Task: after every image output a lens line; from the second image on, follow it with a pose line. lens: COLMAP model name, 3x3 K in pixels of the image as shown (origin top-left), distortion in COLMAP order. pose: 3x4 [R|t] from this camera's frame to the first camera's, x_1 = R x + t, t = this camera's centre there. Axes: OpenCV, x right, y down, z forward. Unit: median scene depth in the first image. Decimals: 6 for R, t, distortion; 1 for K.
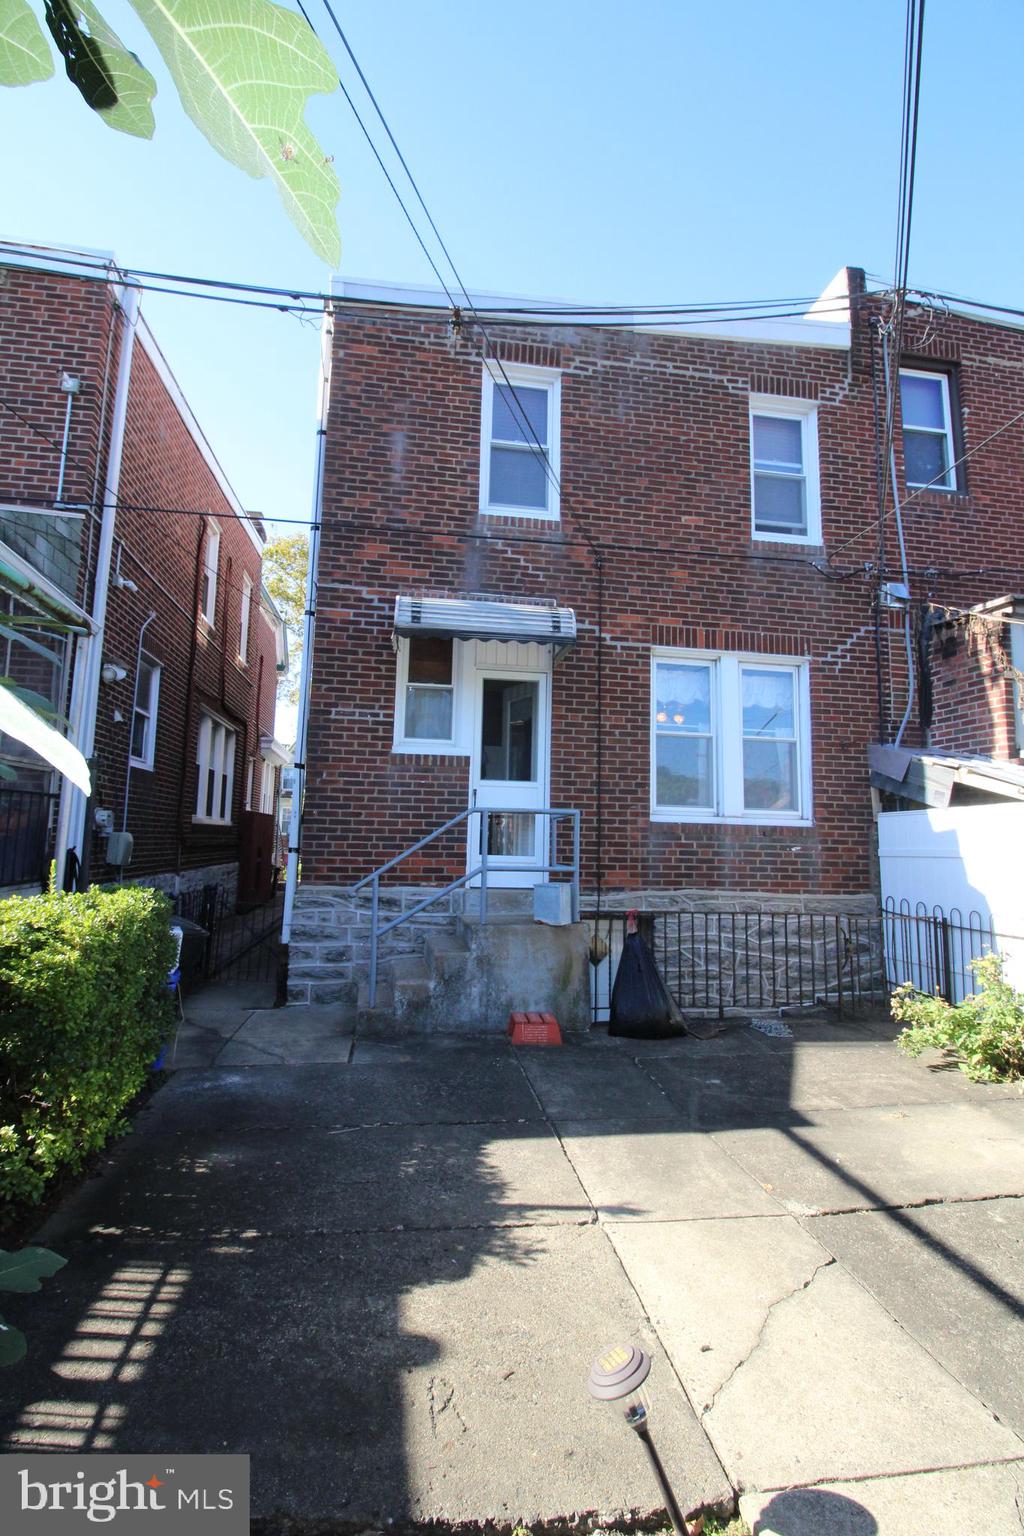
lens RADIAL K [[719.6, 0, 514.6], [0, 719.6, 763.6], [0, 0, 1]] dist [-0.005830, -0.009472]
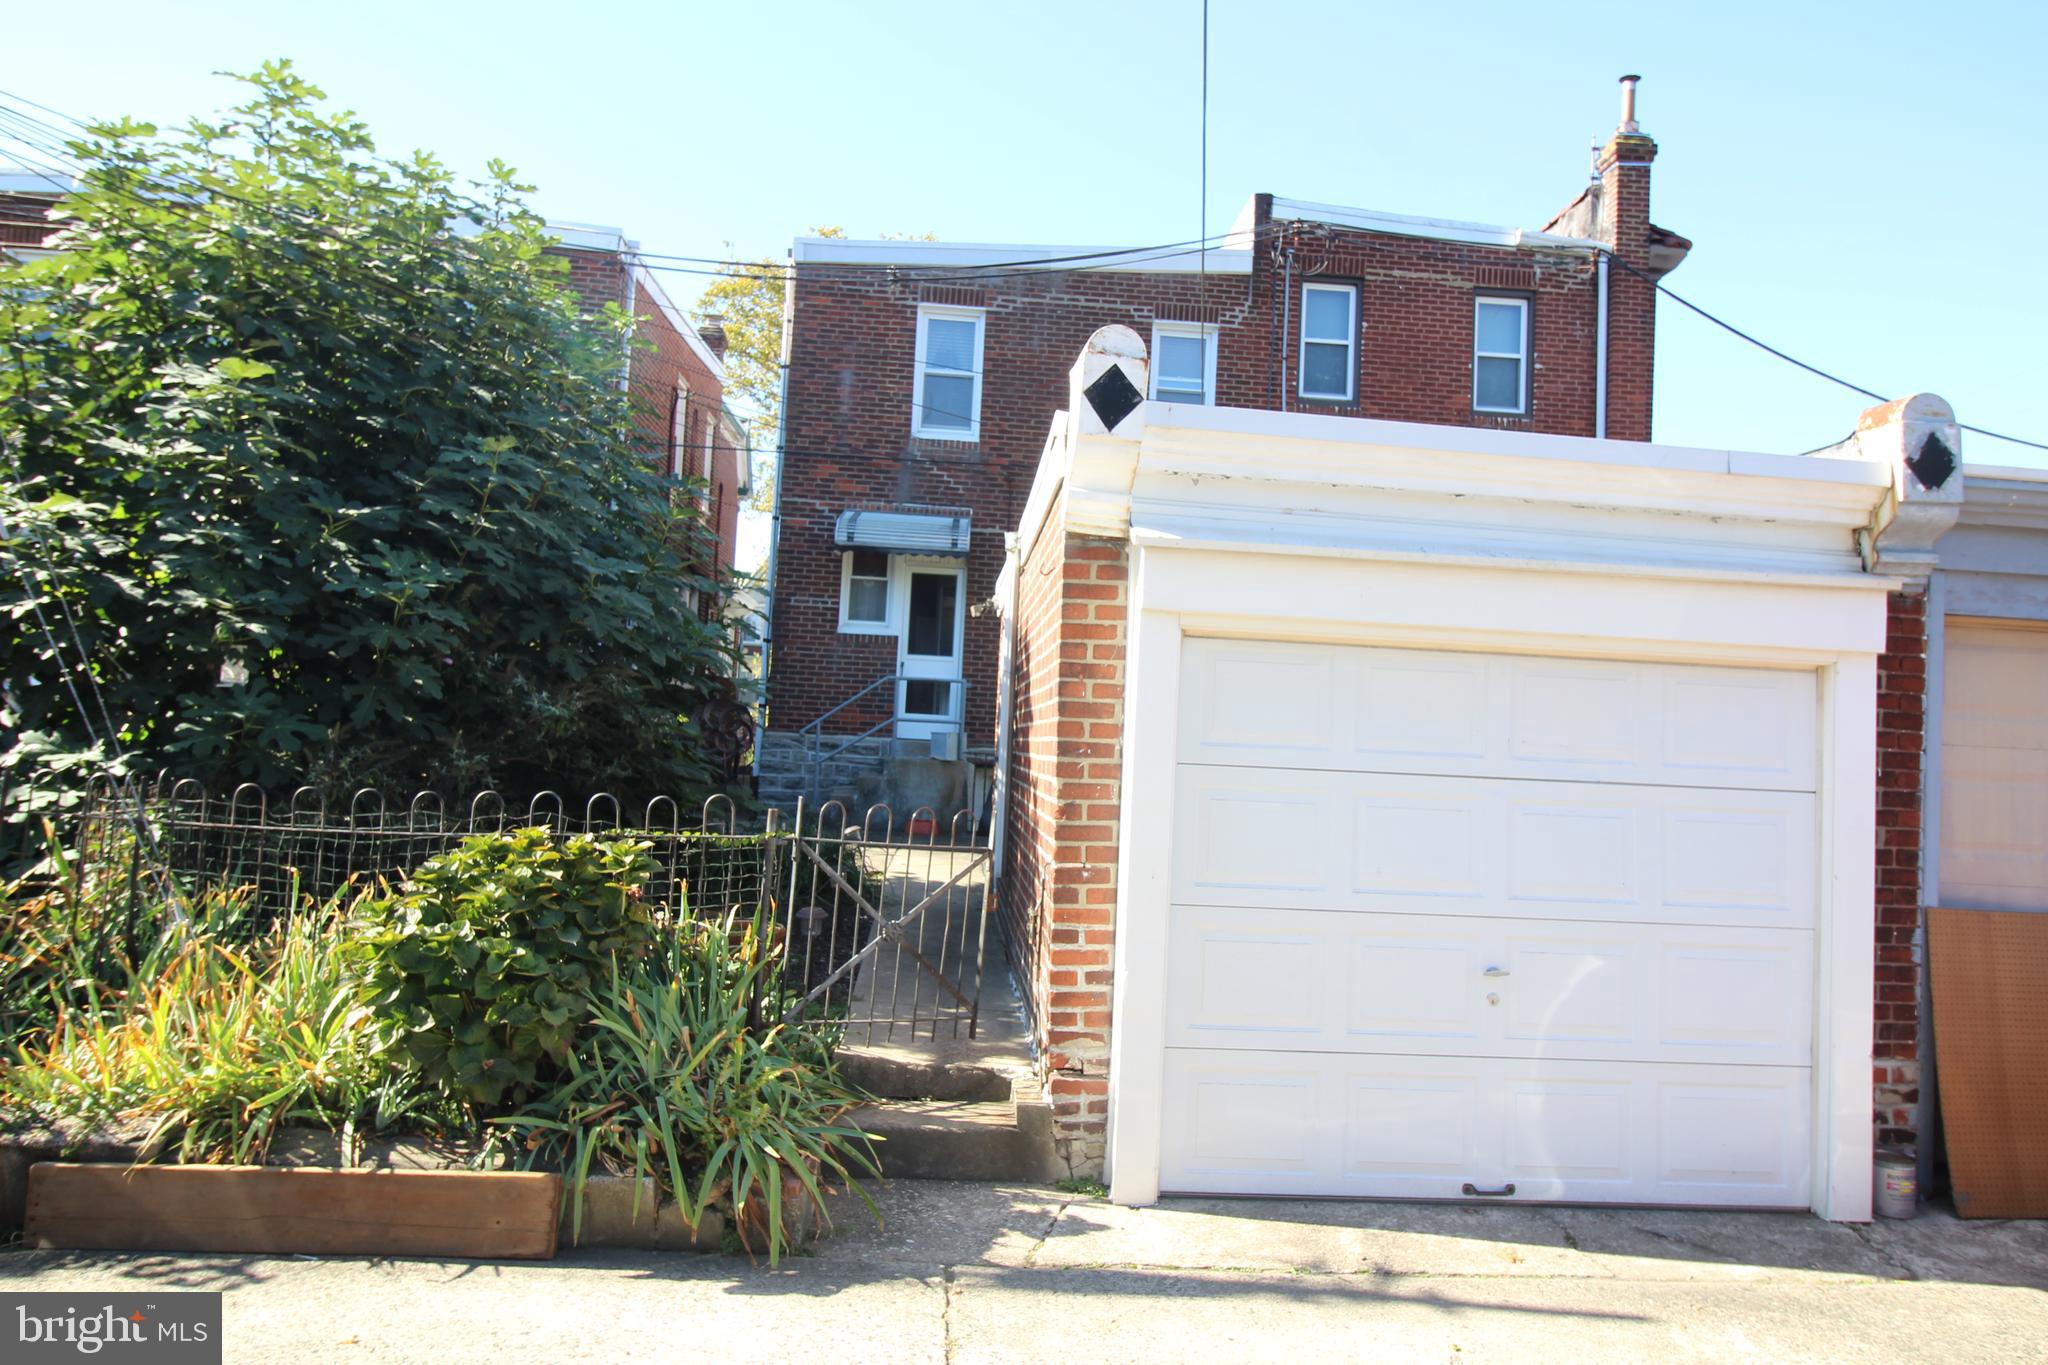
lens RADIAL K [[1166.6, 0, 1022.5], [0, 1166.6, 680.3], [0, 0, 1]] dist [-0.025950, -0.000382]
pose [[0.997081, 0.021071, -0.073386, 0.294808], [-0.016586, 0.997988, 0.061199, -0.059136], [0.074528, -0.059803, 0.995424, -0.990063]]
